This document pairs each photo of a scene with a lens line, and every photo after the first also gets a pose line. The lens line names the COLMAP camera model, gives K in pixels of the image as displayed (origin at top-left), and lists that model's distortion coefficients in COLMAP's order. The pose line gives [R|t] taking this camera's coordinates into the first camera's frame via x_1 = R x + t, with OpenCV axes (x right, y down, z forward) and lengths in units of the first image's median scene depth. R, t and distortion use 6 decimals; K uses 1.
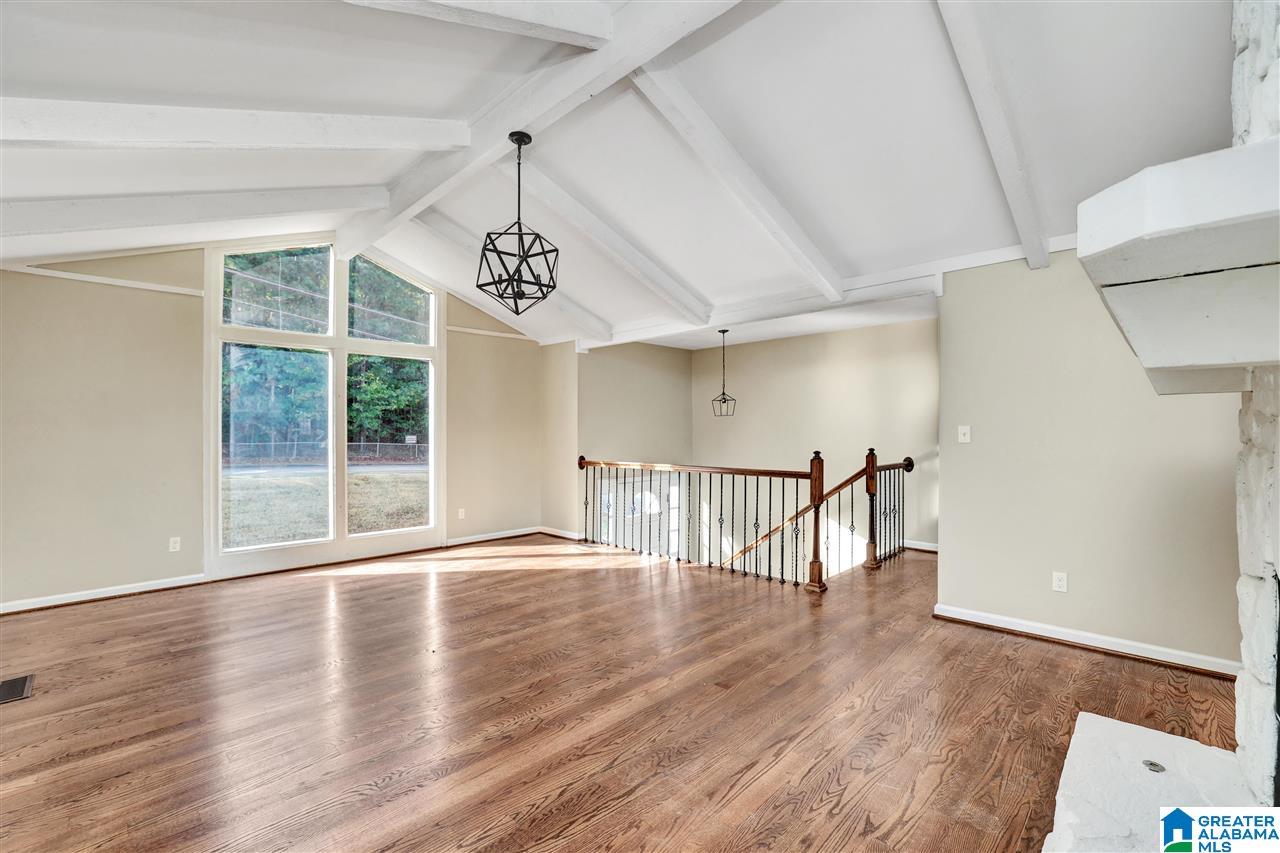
lens RADIAL K [[552.6, 0, 640.0], [0, 552.6, 426.5], [0, 0, 1]] dist [-0.046236, 0.000025]
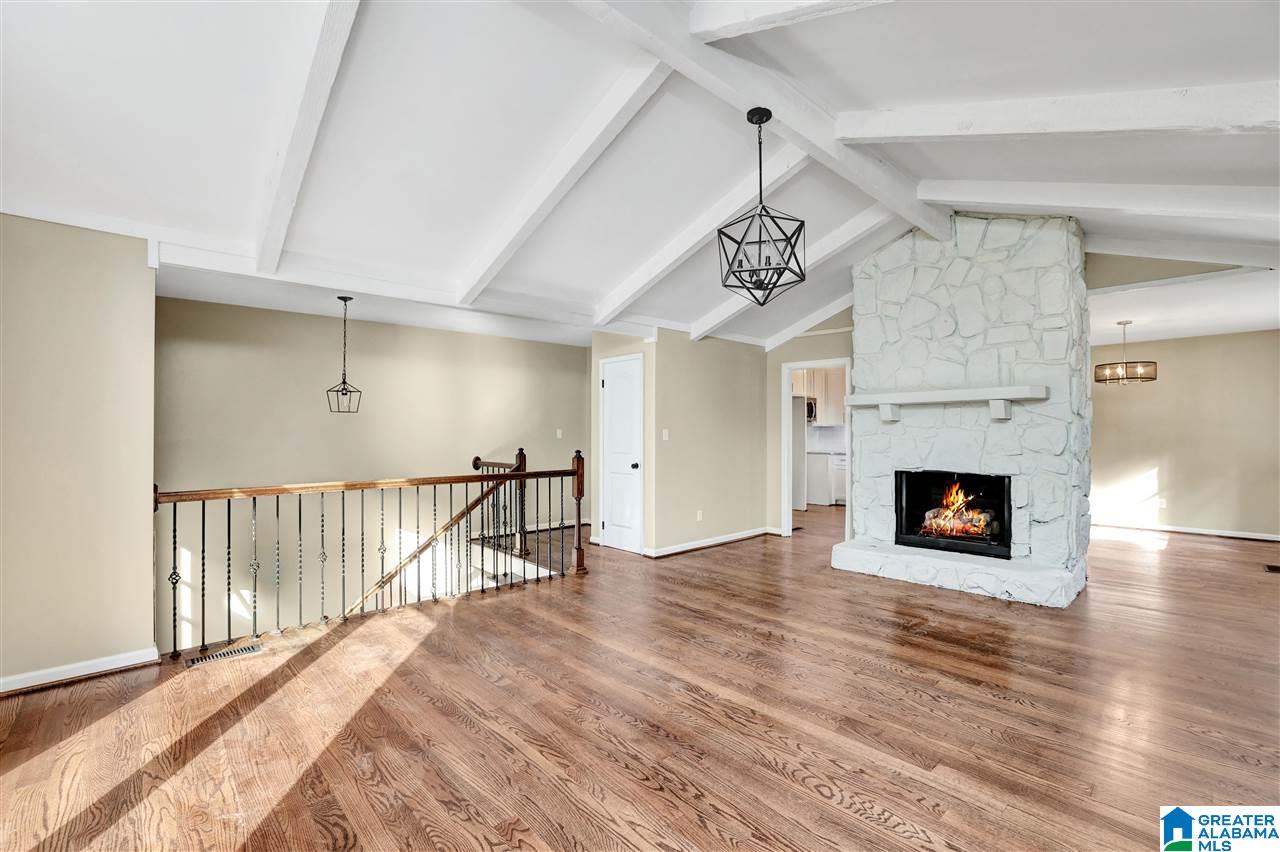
lens RADIAL K [[552.6, 0, 640.0], [0, 552.6, 426.0], [0, 0, 1]] dist [-0.046236, 0.000025]
pose [[0.044826, 0.018343, 0.998826, -0.779792], [-0.005681, 0.999820, -0.018106, 0.014241], [-0.998979, -0.004863, 0.044922, 0.791433]]
